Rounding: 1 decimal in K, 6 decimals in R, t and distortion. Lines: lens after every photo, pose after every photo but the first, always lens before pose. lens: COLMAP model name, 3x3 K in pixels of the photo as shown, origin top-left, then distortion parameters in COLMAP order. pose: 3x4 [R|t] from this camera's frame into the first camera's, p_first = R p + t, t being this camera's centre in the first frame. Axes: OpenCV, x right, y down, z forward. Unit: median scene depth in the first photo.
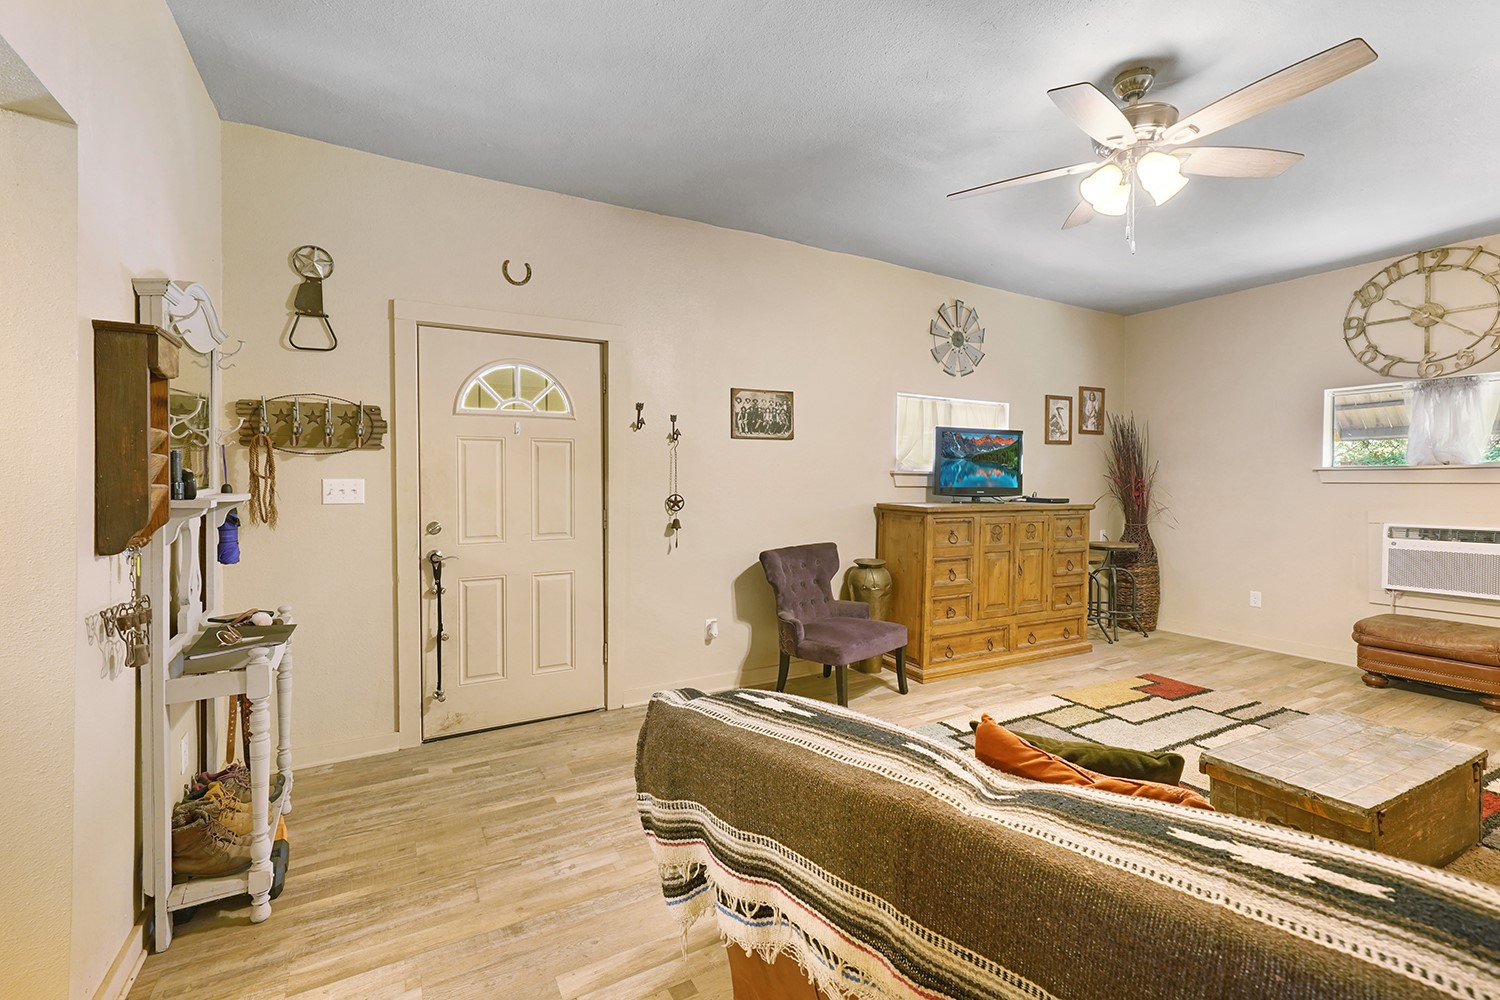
lens RADIAL K [[650.1, 0, 765.2], [0, 650.1, 495.3], [0, 0, 1]] dist [0.003228, 0.001278]
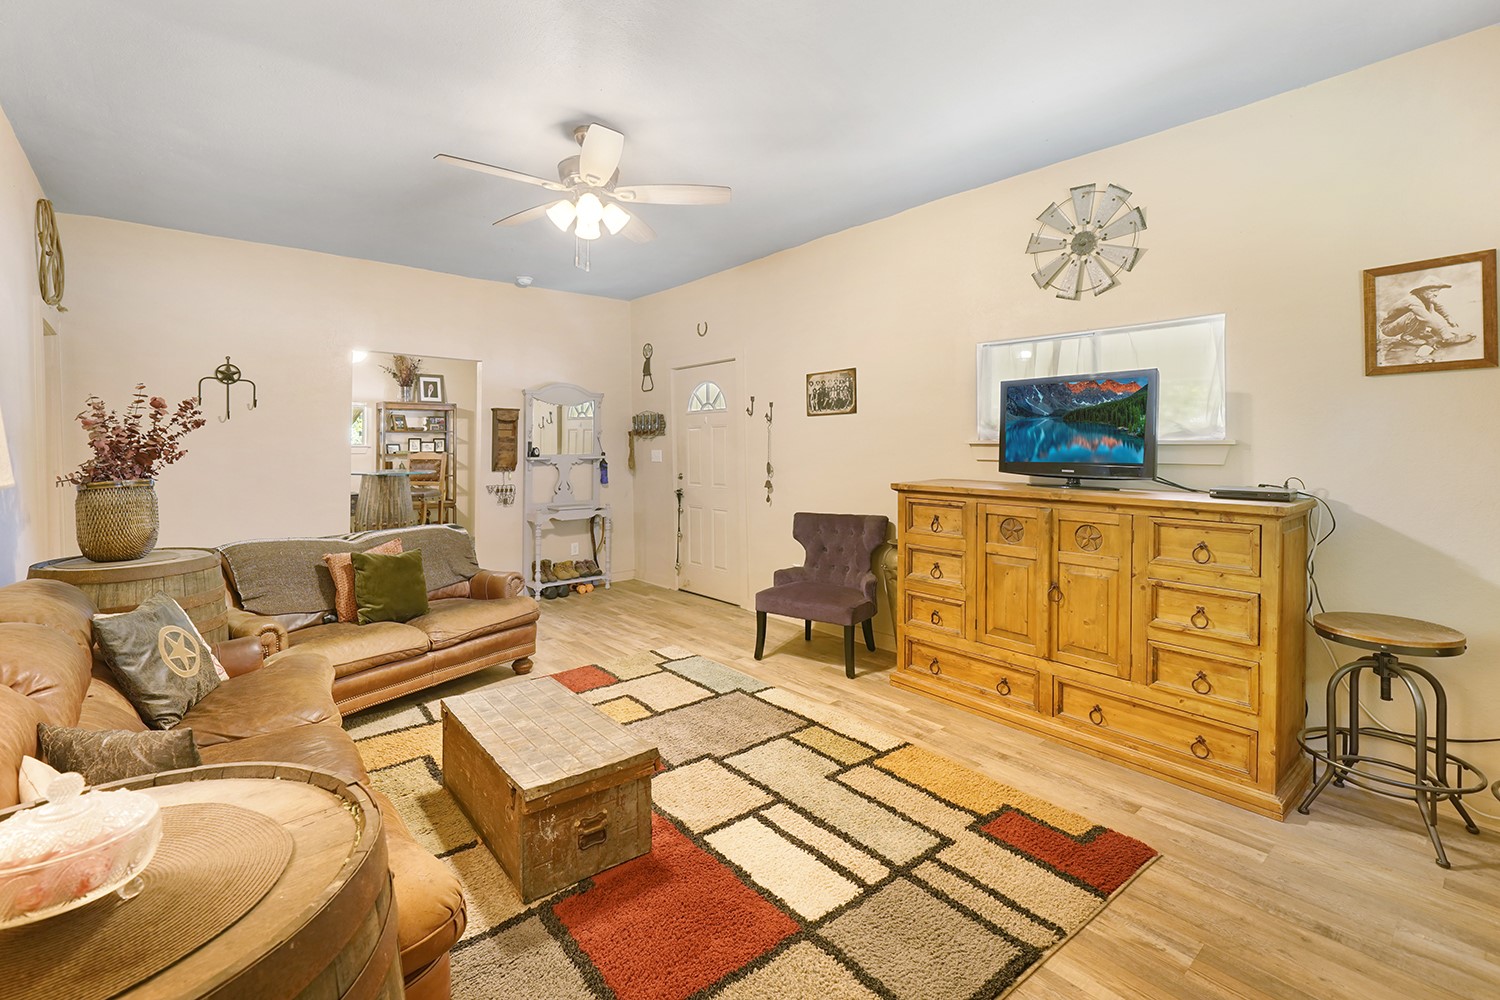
lens RADIAL K [[711.7, 0, 739.8], [0, 711.7, 452.0], [0, 0, 1]] dist [-0.001039, 0.000193]
pose [[0.147147, 0.006307, -0.989095, 1.233956], [-0.022356, 0.999745, 0.003049, -0.023800], [0.988862, 0.021663, 0.147251, 0.692676]]
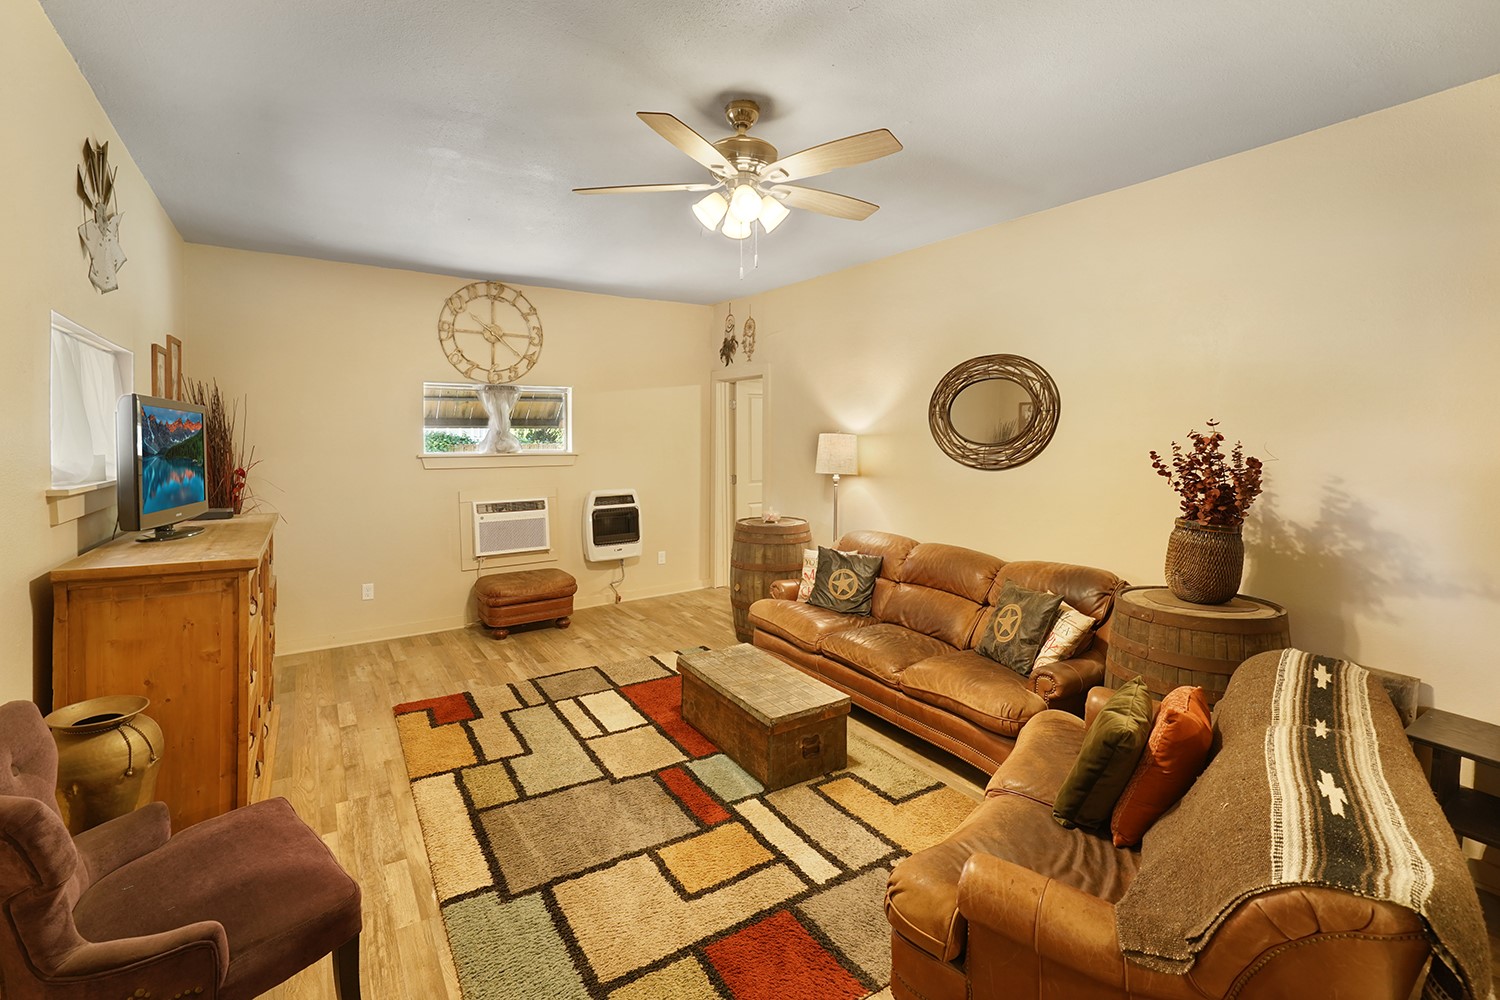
lens RADIAL K [[654.0, 0, 743.9], [0, 654.0, 470.8], [0, 0, 1]] dist [0.004233, 0.000737]
pose [[-0.043864, -0.052873, 0.997637, -0.309979], [0.021554, 0.998316, 0.053856, -0.080136], [-0.998805, 0.023865, -0.042651, 0.656262]]
